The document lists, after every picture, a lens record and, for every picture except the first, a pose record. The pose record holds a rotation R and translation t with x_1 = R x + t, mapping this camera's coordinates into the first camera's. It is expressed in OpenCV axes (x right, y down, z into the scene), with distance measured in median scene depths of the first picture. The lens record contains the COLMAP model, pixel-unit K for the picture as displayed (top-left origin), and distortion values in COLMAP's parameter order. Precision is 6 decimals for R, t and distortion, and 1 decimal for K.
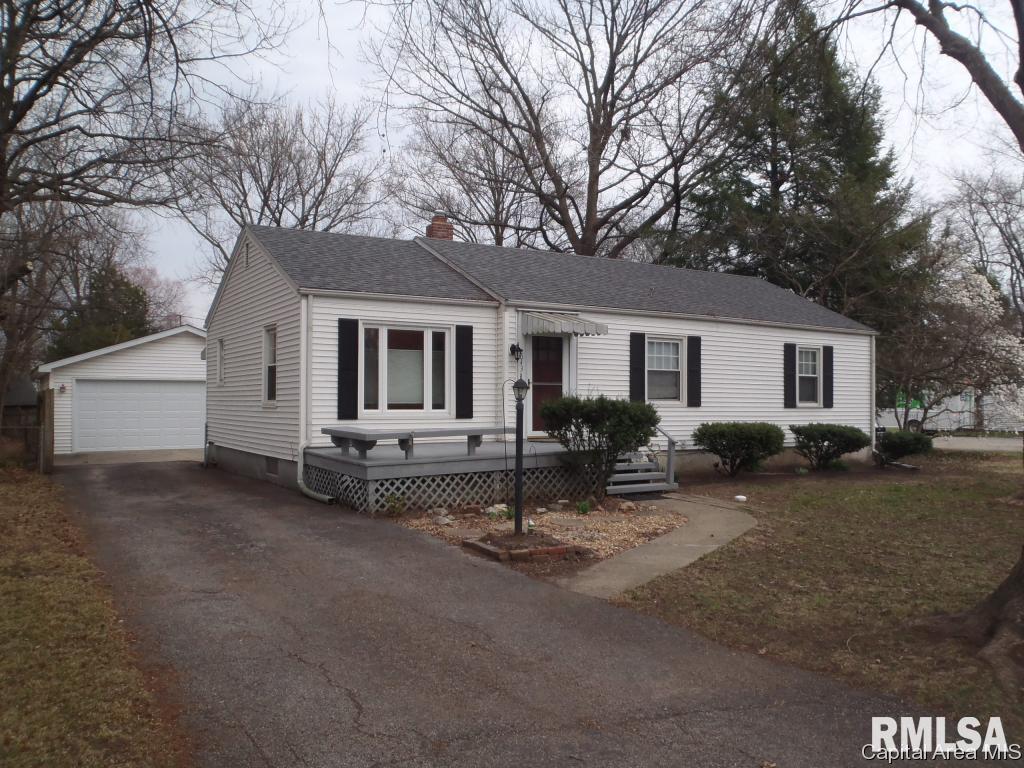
lens RADIAL K [[843.4, 0, 512.0], [0, 843.4, 384.0], [0, 0, 1]] dist [-0.008647, -0.003849]
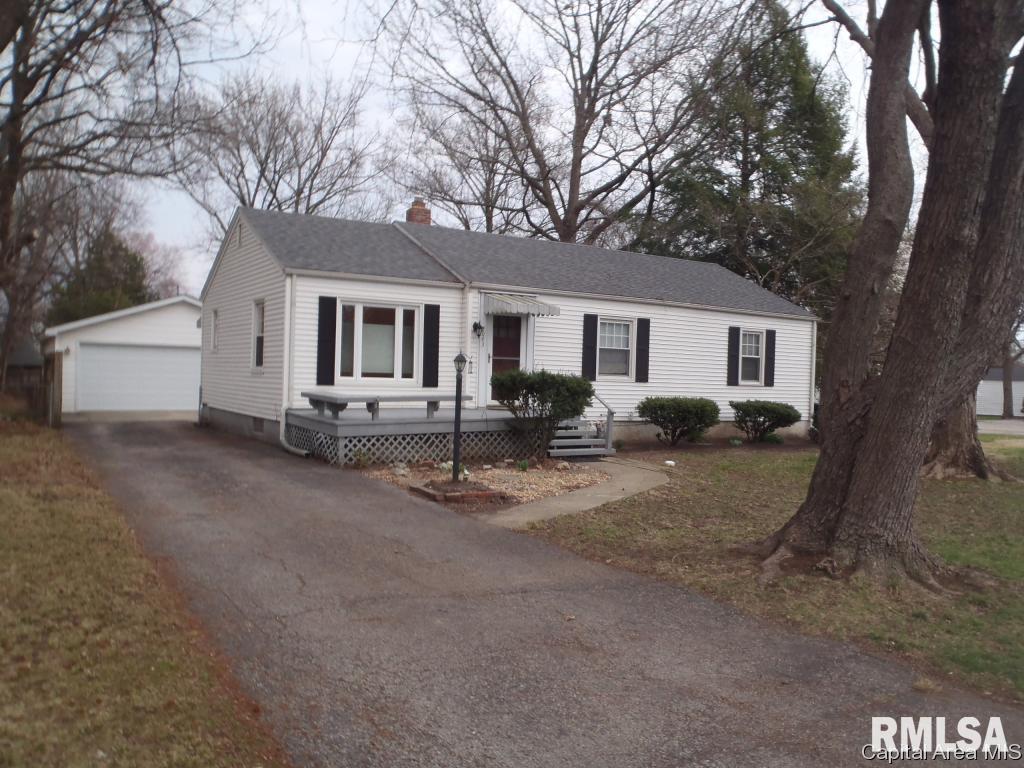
lens RADIAL K [[844.4, 0, 512.0], [0, 844.4, 384.0], [0, 0, 1]] dist [-0.006338, 0.003422]
pose [[0.999674, 0.025140, 0.004495, 0.040484], [-0.025272, 0.999169, 0.031988, -0.001886], [-0.003687, -0.032091, 0.999478, -0.108544]]
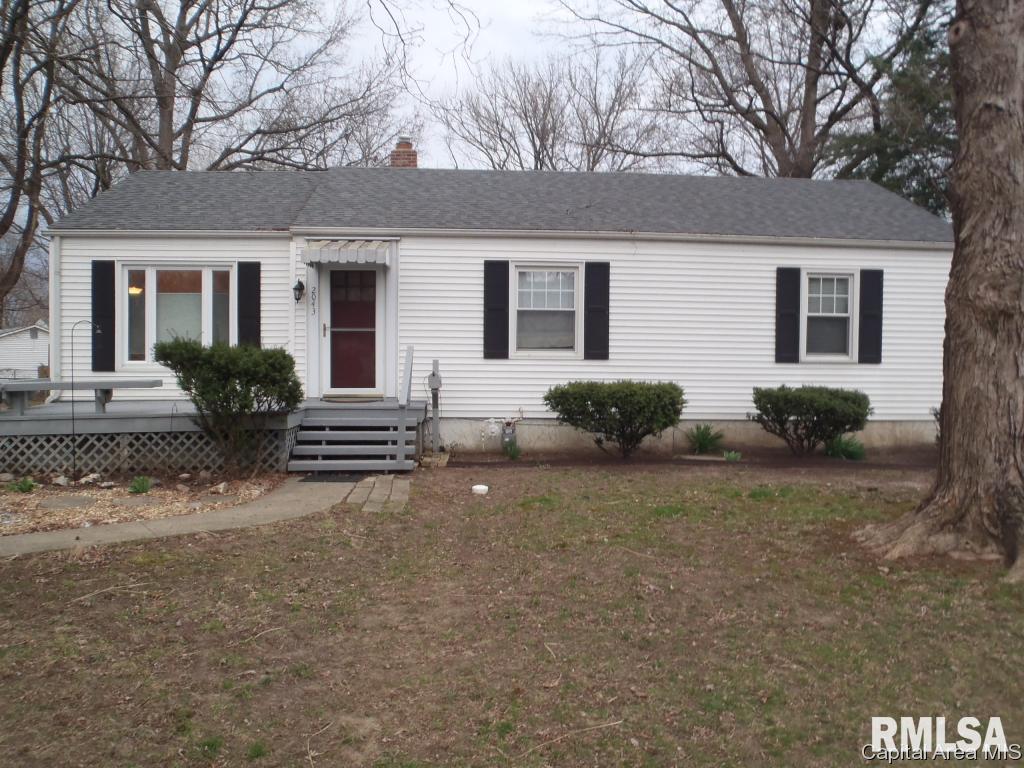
lens RADIAL K [[840.2, 0, 512.0], [0, 840.2, 384.0], [0, 0, 1]] dist [-0.033856, 0.003234]
pose [[0.880834, 0.014868, -0.473191, 0.494145], [0.007254, 0.998966, 0.044890, 0.014946], [0.473369, -0.042973, 0.879815, 0.327428]]
